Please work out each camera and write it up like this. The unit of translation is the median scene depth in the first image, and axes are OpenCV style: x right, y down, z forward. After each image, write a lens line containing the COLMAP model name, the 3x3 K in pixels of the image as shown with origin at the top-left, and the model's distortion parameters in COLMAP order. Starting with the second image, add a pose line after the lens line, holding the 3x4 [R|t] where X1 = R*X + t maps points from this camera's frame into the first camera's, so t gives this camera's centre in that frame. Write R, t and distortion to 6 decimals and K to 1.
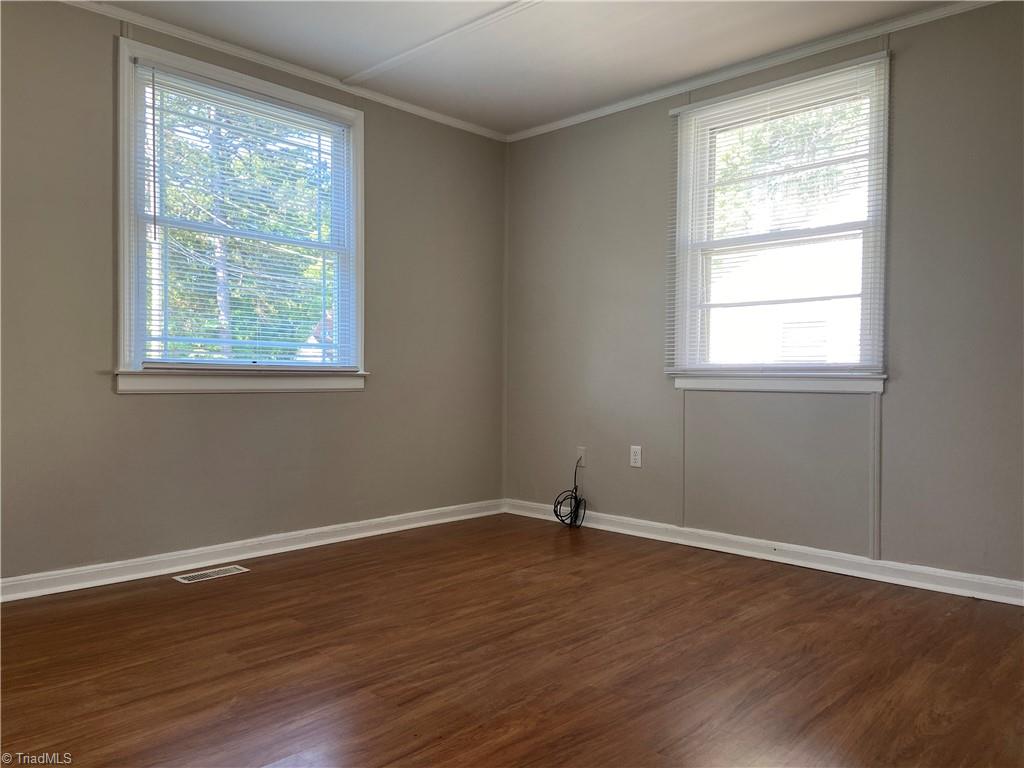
lens RADIAL K [[780.8, 0, 512.0], [0, 780.8, 384.0], [0, 0, 1]] dist [0.166884, -0.235717]
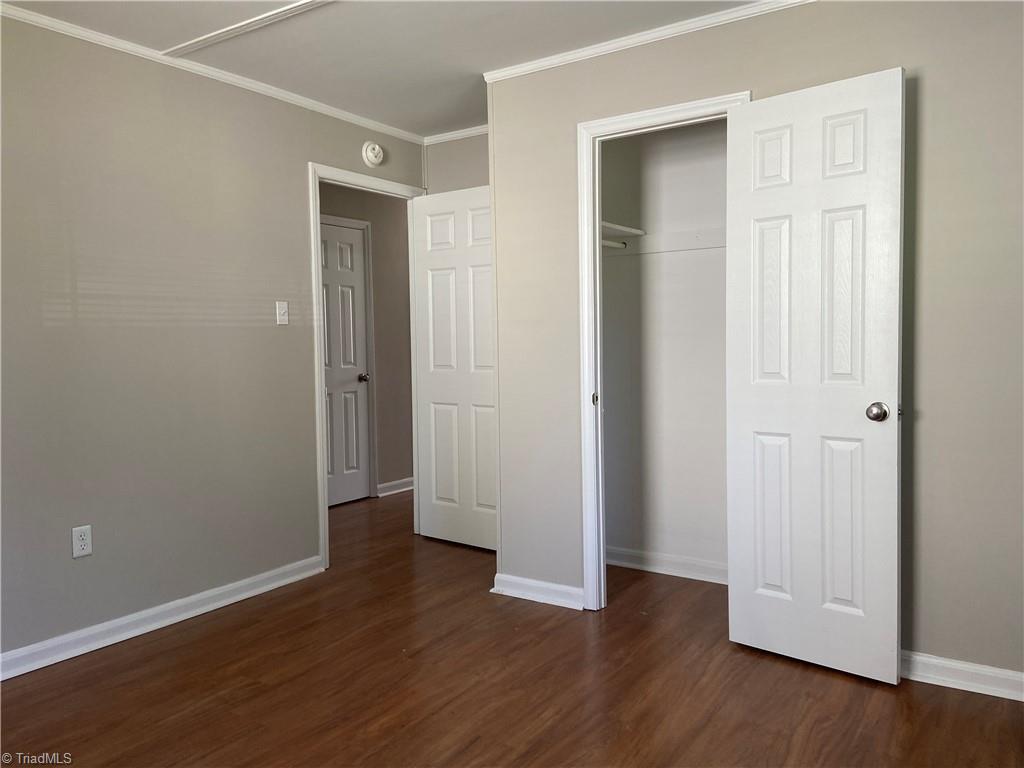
lens RADIAL K [[780.8, 0, 512.0], [0, 780.8, 384.0], [0, 0, 1]] dist [0.166884, -0.235717]
pose [[-0.986576, 0.015472, -0.162569, -0.013428], [0.006268, 0.998356, 0.056976, -0.161170], [0.163183, 0.055192, -0.985051, 2.197872]]
